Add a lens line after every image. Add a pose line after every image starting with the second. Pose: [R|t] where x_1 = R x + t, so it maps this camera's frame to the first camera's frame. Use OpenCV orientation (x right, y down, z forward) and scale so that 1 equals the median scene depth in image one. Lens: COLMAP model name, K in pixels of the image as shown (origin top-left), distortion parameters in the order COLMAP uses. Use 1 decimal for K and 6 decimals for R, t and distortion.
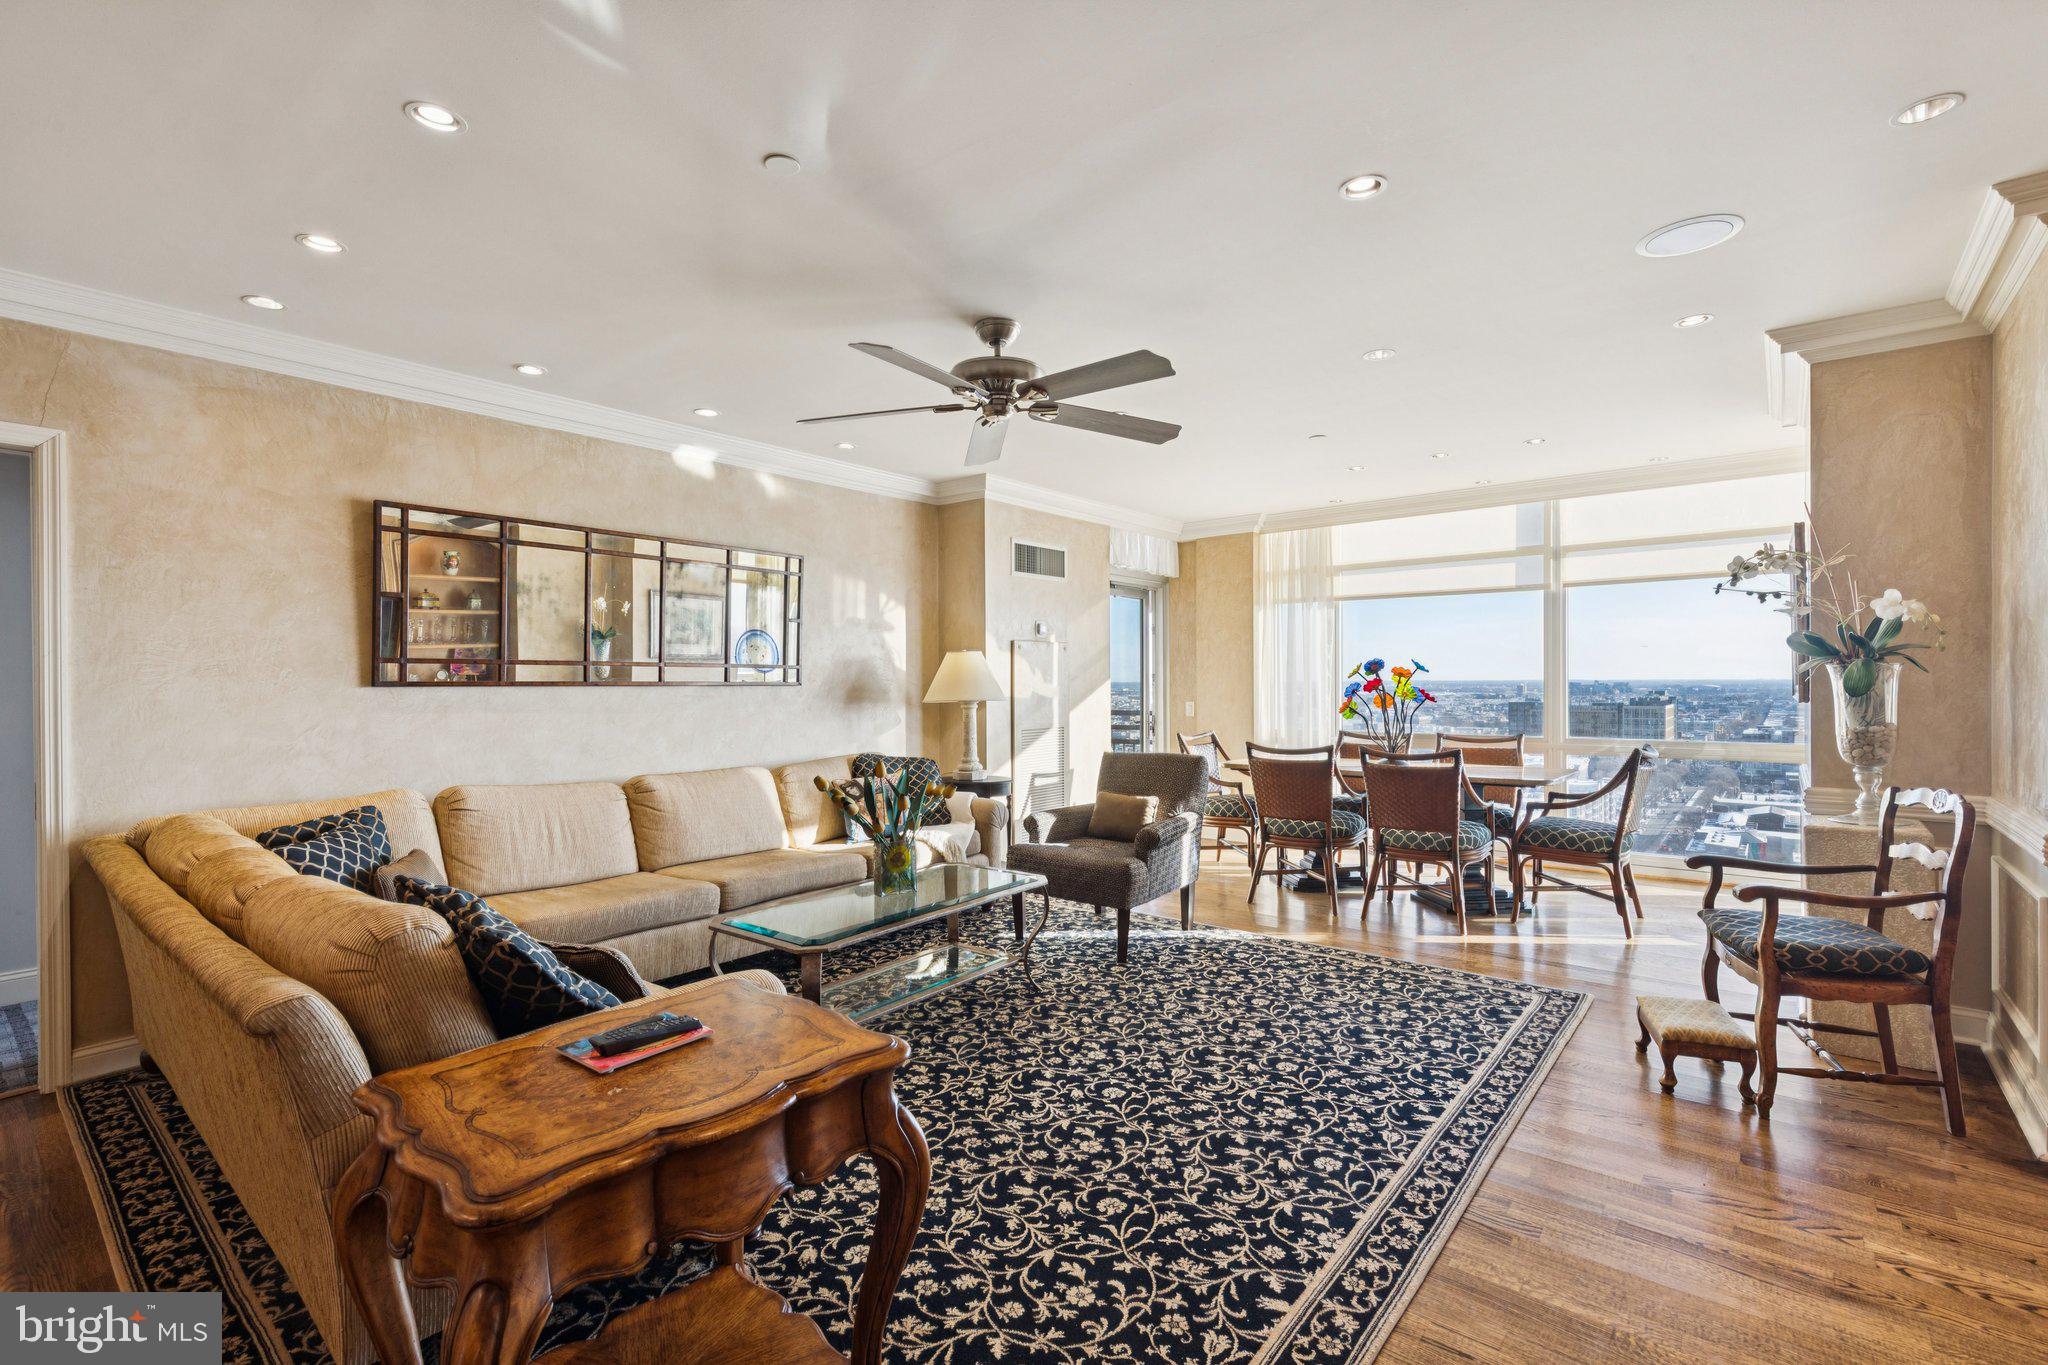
lens RADIAL K [[926.5, 0, 1020.6], [0, 926.5, 676.3], [0, 0, 1]] dist [0.005052, -0.001363]
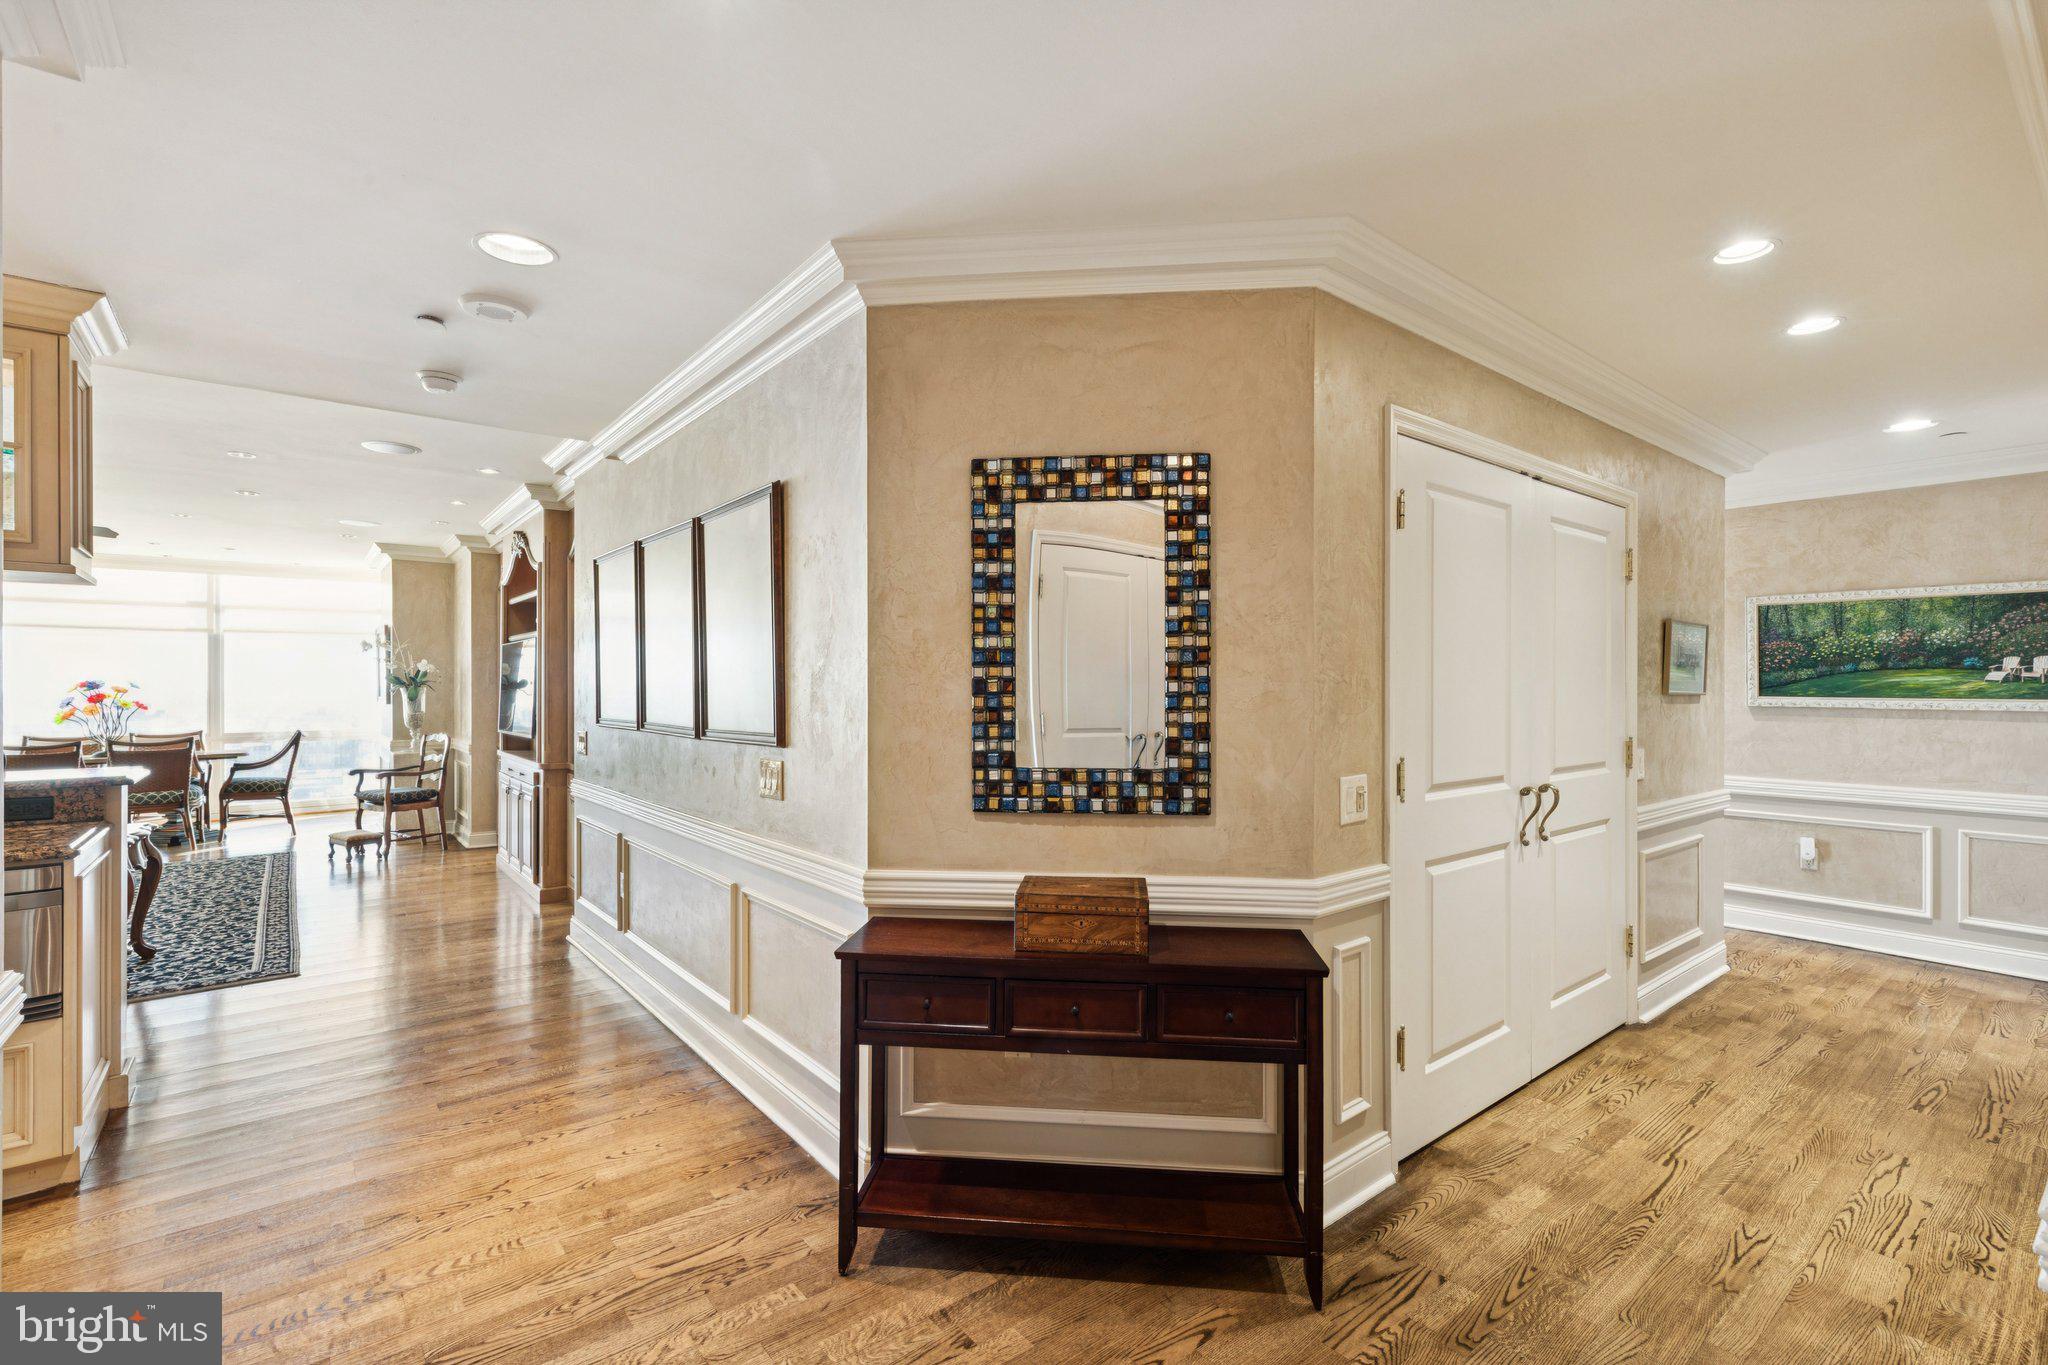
lens RADIAL K [[926.5, 0, 1068.1], [0, 926.5, 684.5], [0, 0, 1]] dist [0.005052, -0.001363]
pose [[0.179421, 0.010072, 0.983721, -1.148795], [-0.001709, 0.999949, -0.009927, -0.002771], [-0.983771, 0.000100, 0.179429, -1.097397]]
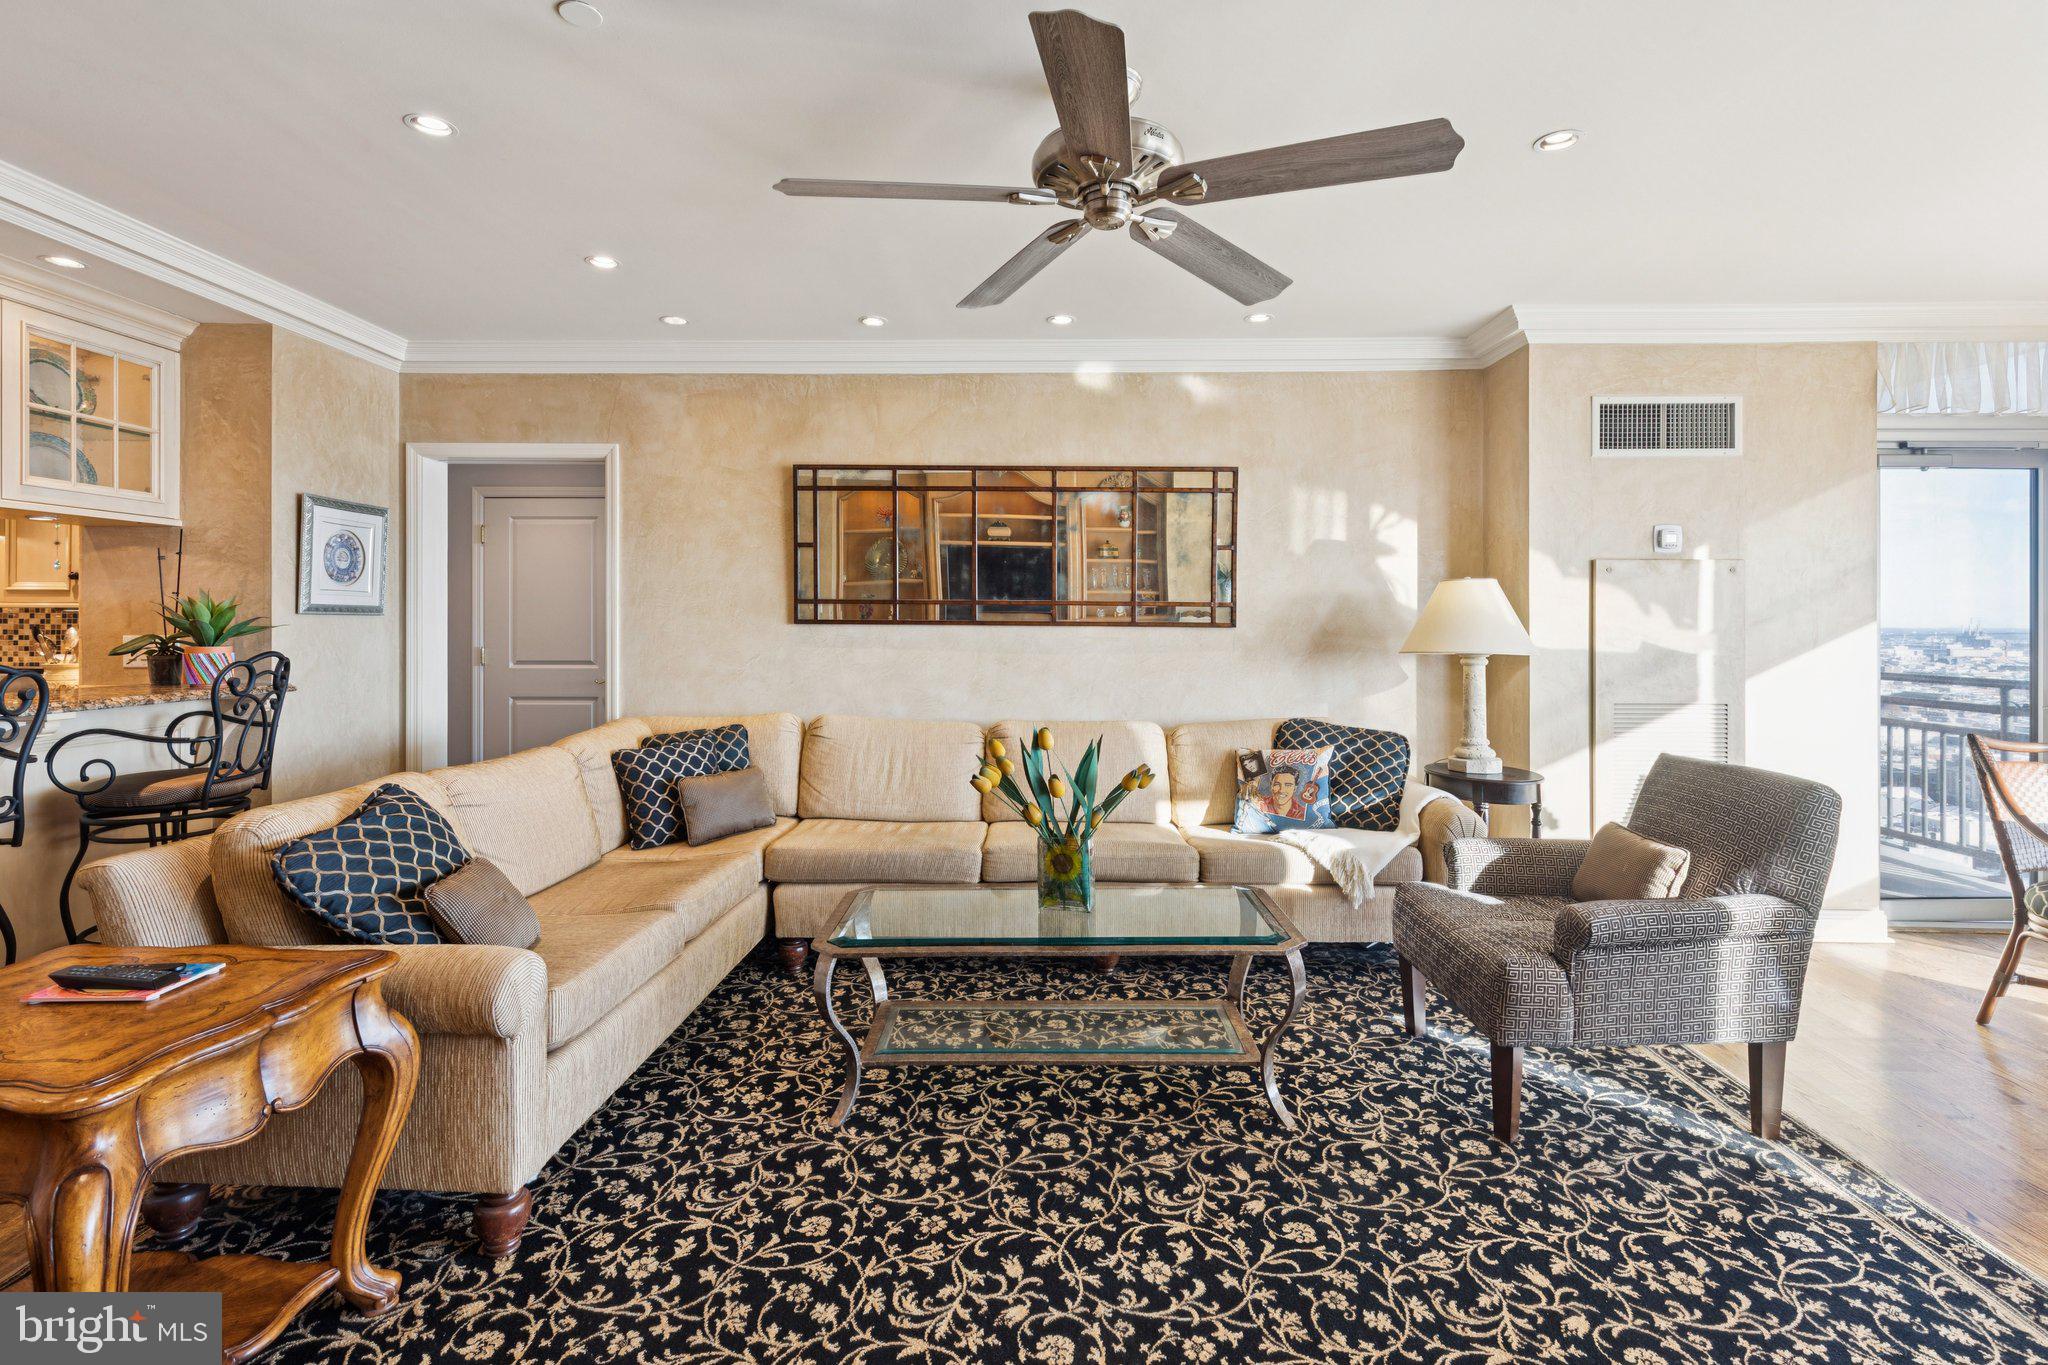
lens RADIAL K [[926.5, 0, 1031.6], [0, 926.5, 634.0], [0, 0, 1]] dist [0.005052, -0.001363]
pose [[0.617273, 0.019863, -0.786498, 0.303806], [-0.003133, 0.999735, 0.022789, -0.002268], [0.786742, -0.011603, 0.617172, 0.367382]]
